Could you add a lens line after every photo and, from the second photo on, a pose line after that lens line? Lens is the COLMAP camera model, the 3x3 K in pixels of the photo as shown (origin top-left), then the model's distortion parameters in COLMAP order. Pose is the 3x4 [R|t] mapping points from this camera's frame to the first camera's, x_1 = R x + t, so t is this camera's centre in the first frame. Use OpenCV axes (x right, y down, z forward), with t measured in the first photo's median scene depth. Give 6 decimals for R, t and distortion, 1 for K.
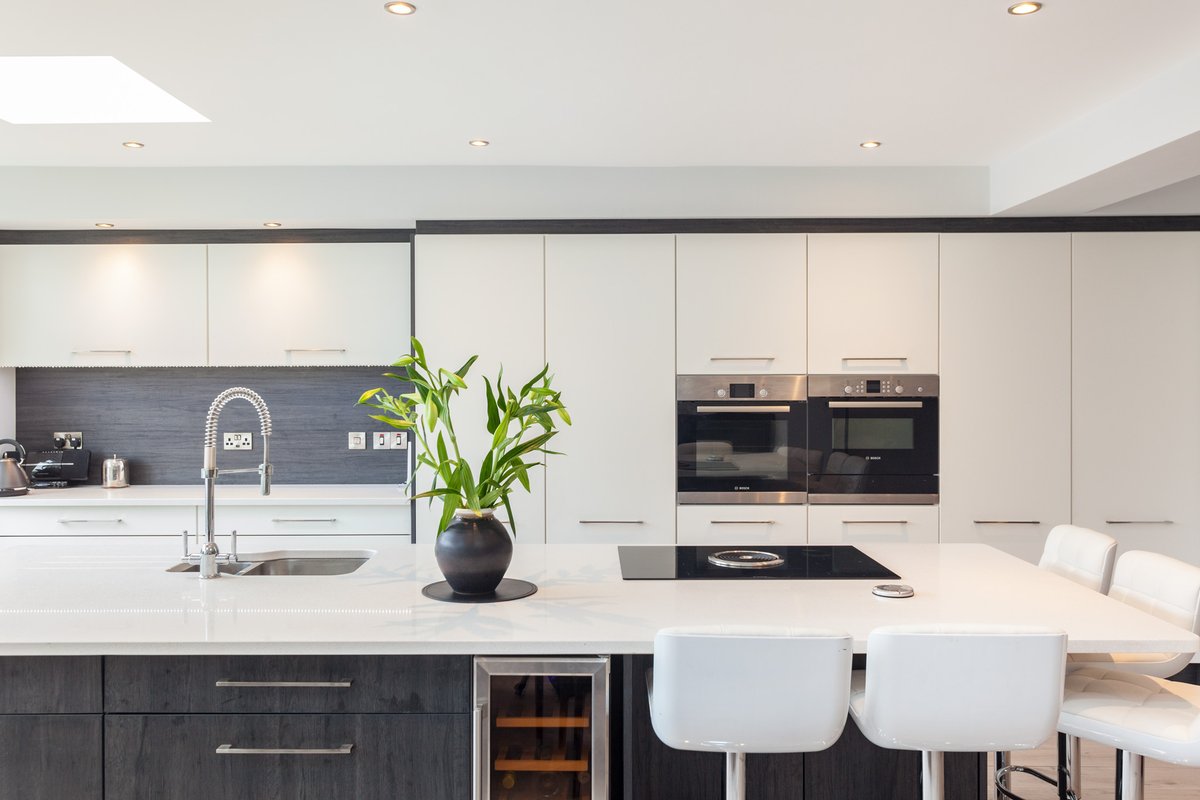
lens RADIAL K [[910.1, 0, 559.6], [0, 910.1, 389.0], [0, 0, 1]] dist [0.007975, 0.009407]
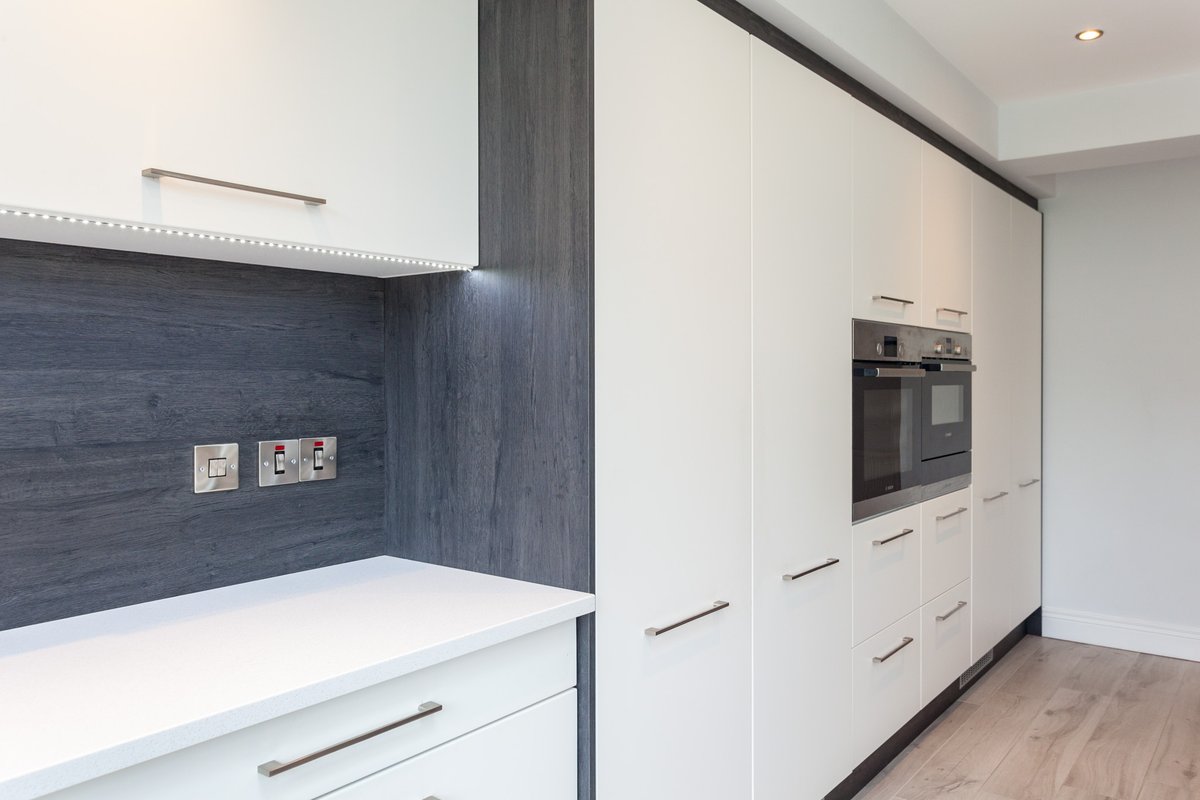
lens RADIAL K [[910.1, 0, 559.6], [0, 910.1, 389.0], [0, 0, 1]] dist [0.007975, 0.009407]
pose [[0.592800, -0.009310, 0.805296, -0.503935], [0.004122, 0.999955, 0.008526, 0.026930], [-0.805339, -0.001735, 0.592812, 0.790095]]
